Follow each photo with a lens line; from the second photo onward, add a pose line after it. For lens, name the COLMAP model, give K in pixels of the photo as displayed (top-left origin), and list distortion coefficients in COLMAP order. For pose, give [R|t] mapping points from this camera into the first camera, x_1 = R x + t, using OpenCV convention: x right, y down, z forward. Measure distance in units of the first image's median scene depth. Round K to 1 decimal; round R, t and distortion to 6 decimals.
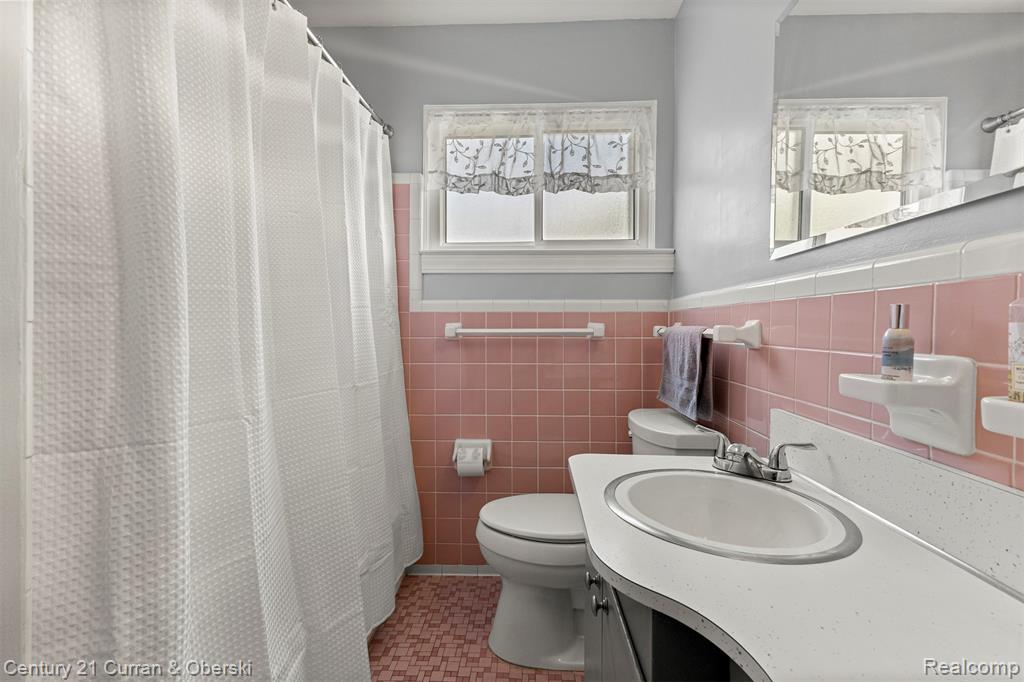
lens RADIAL K [[451.7, 0, 513.1], [0, 451.7, 332.2], [0, 0, 1]] dist [0.018847, -0.002905]
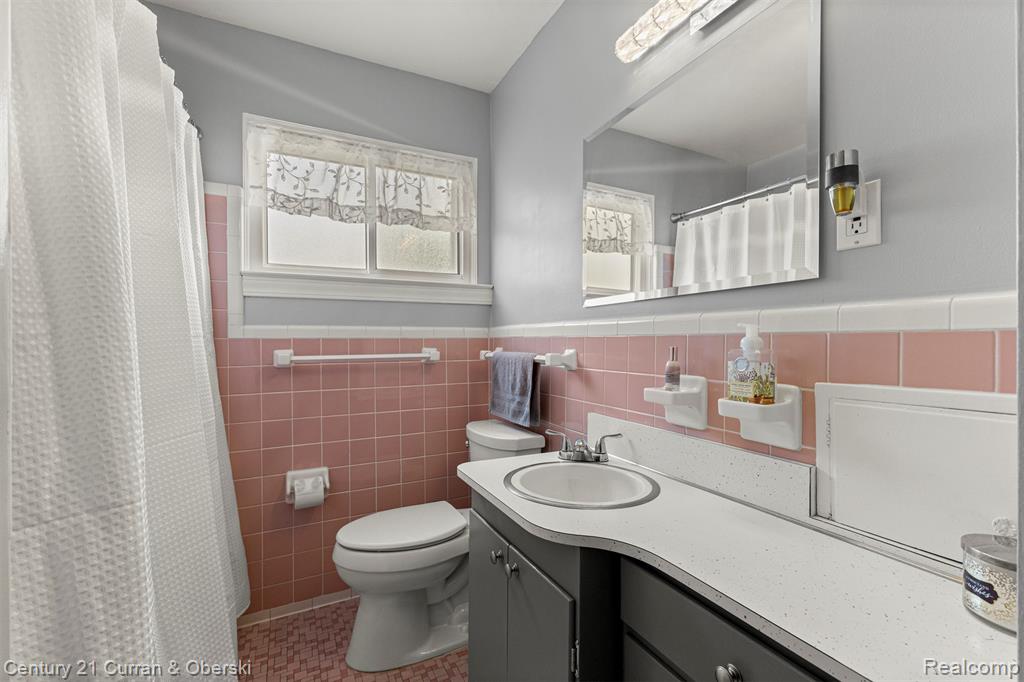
lens RADIAL K [[451.7, 0, 515.4], [0, 451.7, 346.4], [0, 0, 1]] dist [0.018847, -0.002905]
pose [[0.873395, -0.010983, 0.486888, -0.181557], [0.011343, 0.999933, 0.002210, -0.026003], [-0.486880, 0.003593, 0.873462, -0.073665]]
